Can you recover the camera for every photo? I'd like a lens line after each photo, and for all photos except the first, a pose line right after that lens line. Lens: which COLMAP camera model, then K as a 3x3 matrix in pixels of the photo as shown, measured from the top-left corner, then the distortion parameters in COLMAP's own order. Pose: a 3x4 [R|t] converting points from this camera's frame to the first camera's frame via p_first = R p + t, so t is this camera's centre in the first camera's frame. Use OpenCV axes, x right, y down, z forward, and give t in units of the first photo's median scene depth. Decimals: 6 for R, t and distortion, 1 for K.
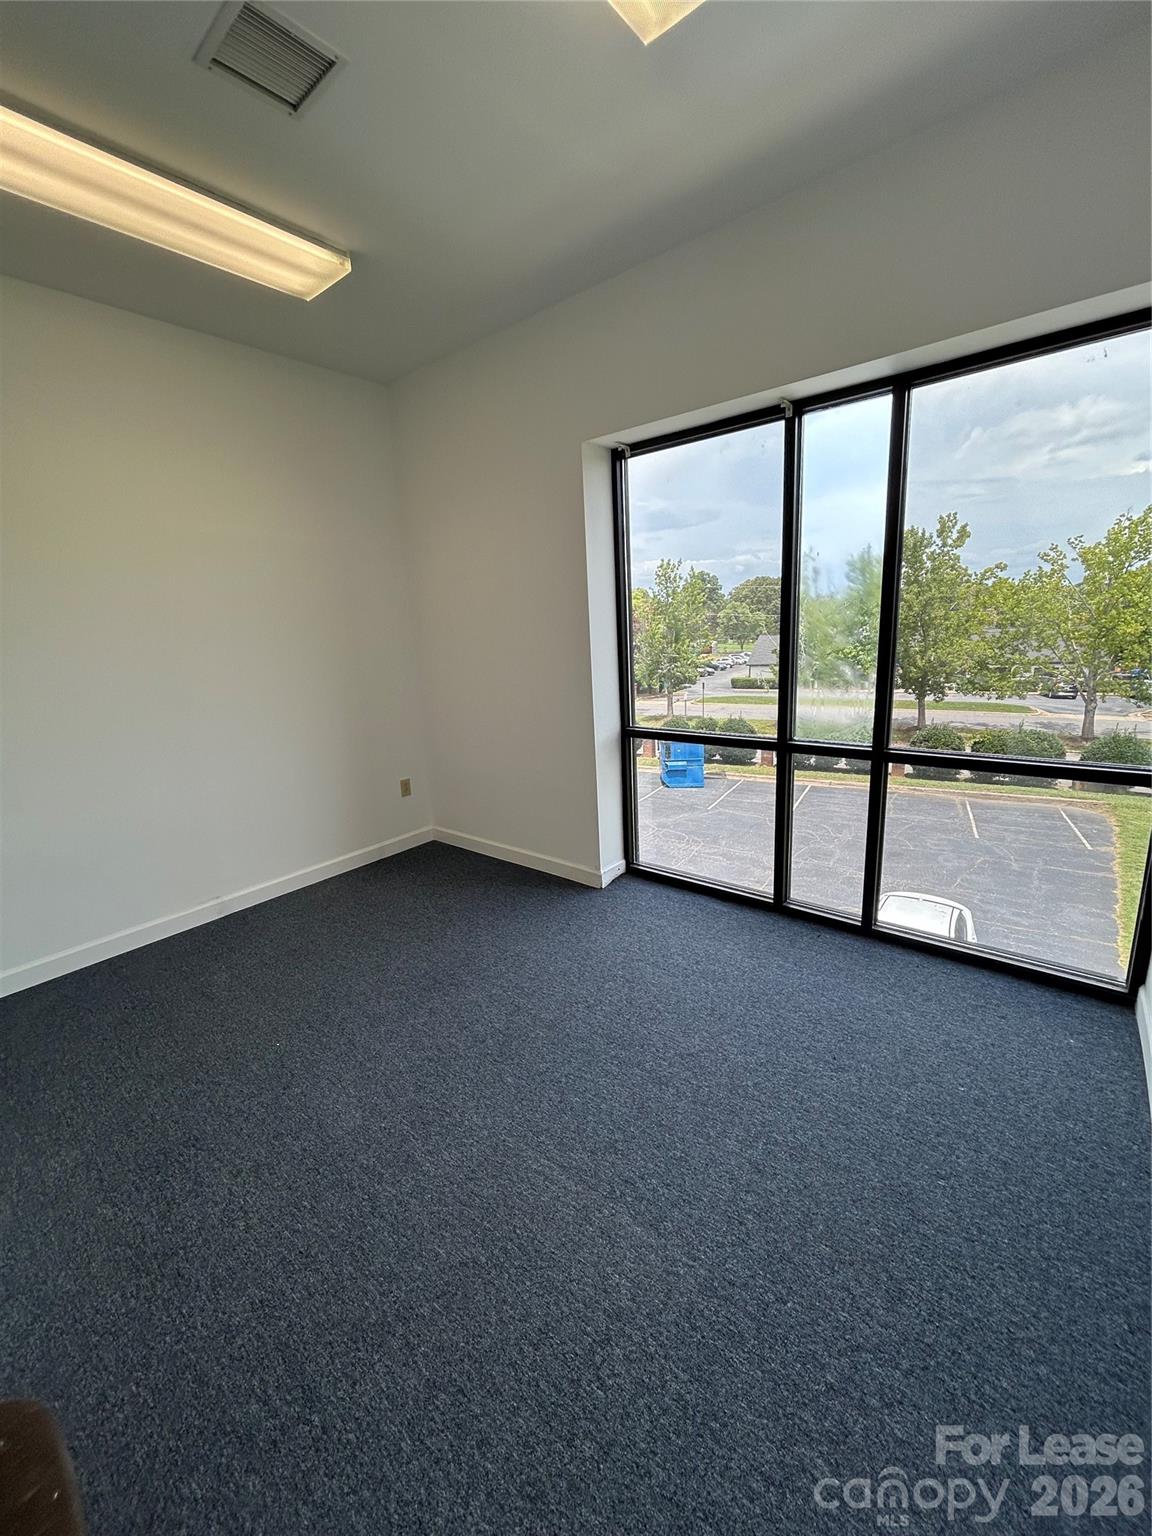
lens RADIAL K [[623.2, 0, 582.5], [0, 623.2, 762.0], [0, 0, 1]] dist [-0.001545, -0.000627]
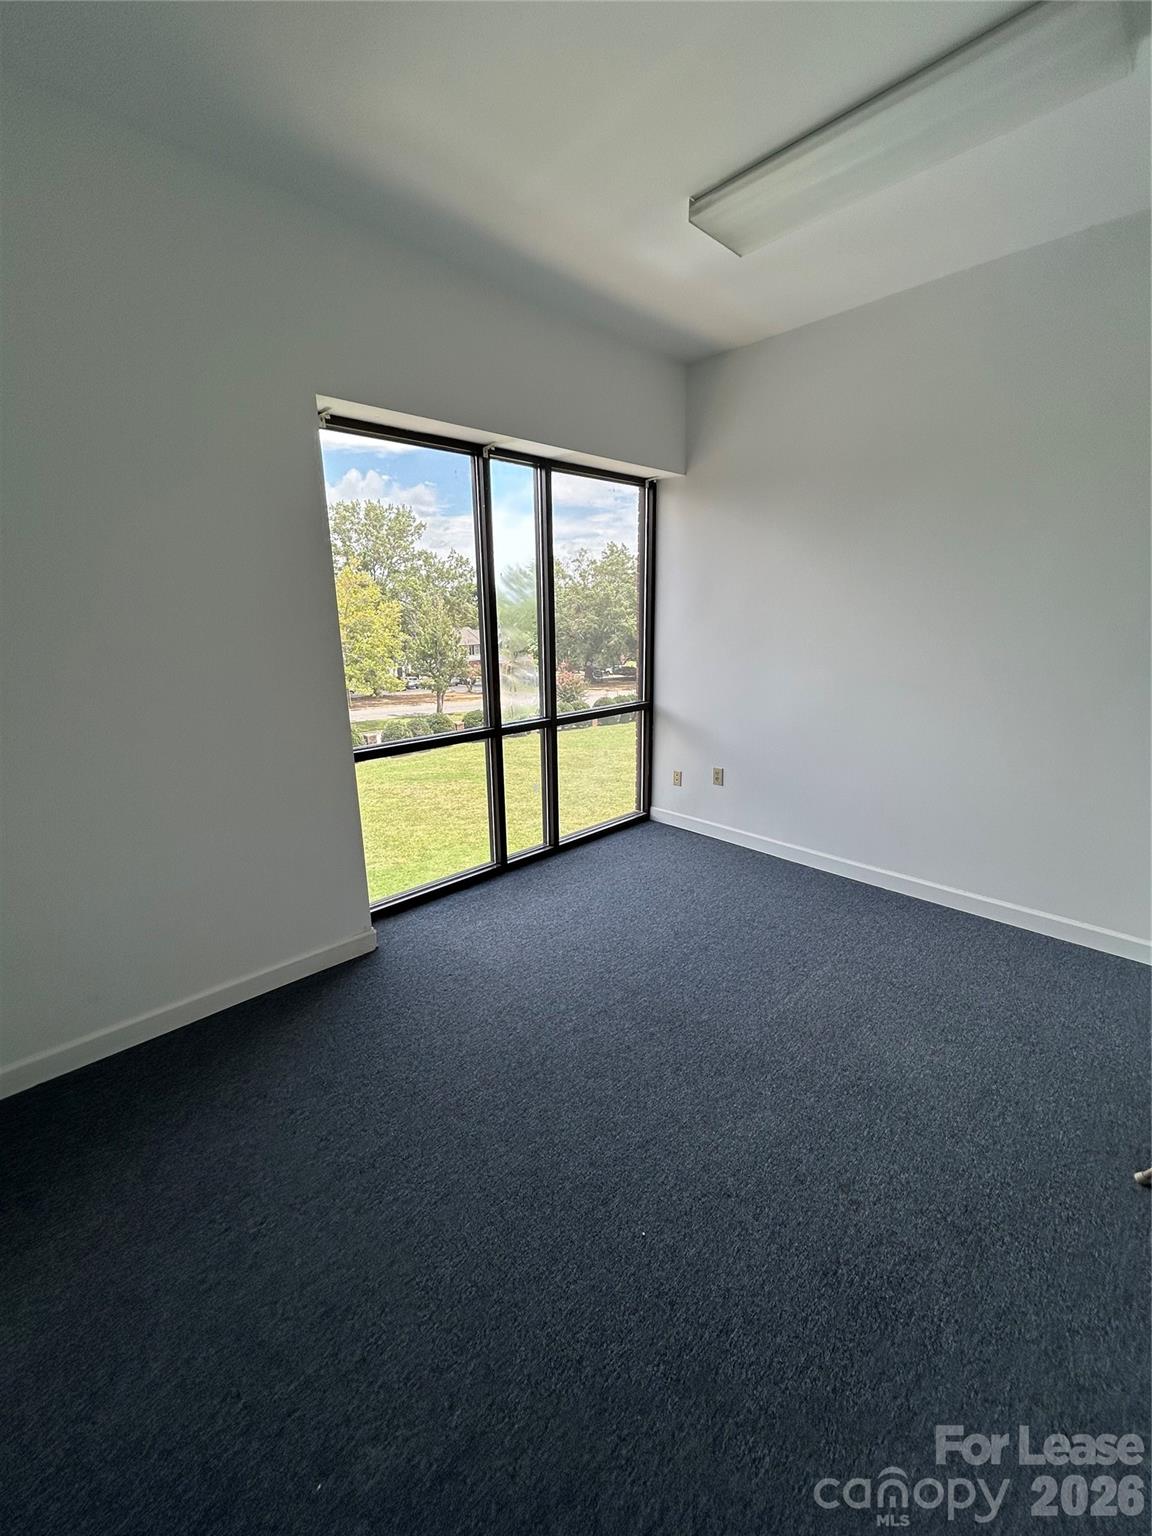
lens RADIAL K [[623.2, 0, 579.0], [0, 623.2, 762.4], [0, 0, 1]] dist [-0.001545, -0.000627]
pose [[0.109077, -0.187995, 0.976094, -1.026695], [0.224246, 0.961294, 0.160085, -0.152249], [-0.968409, 0.201424, 0.147012, 0.843144]]
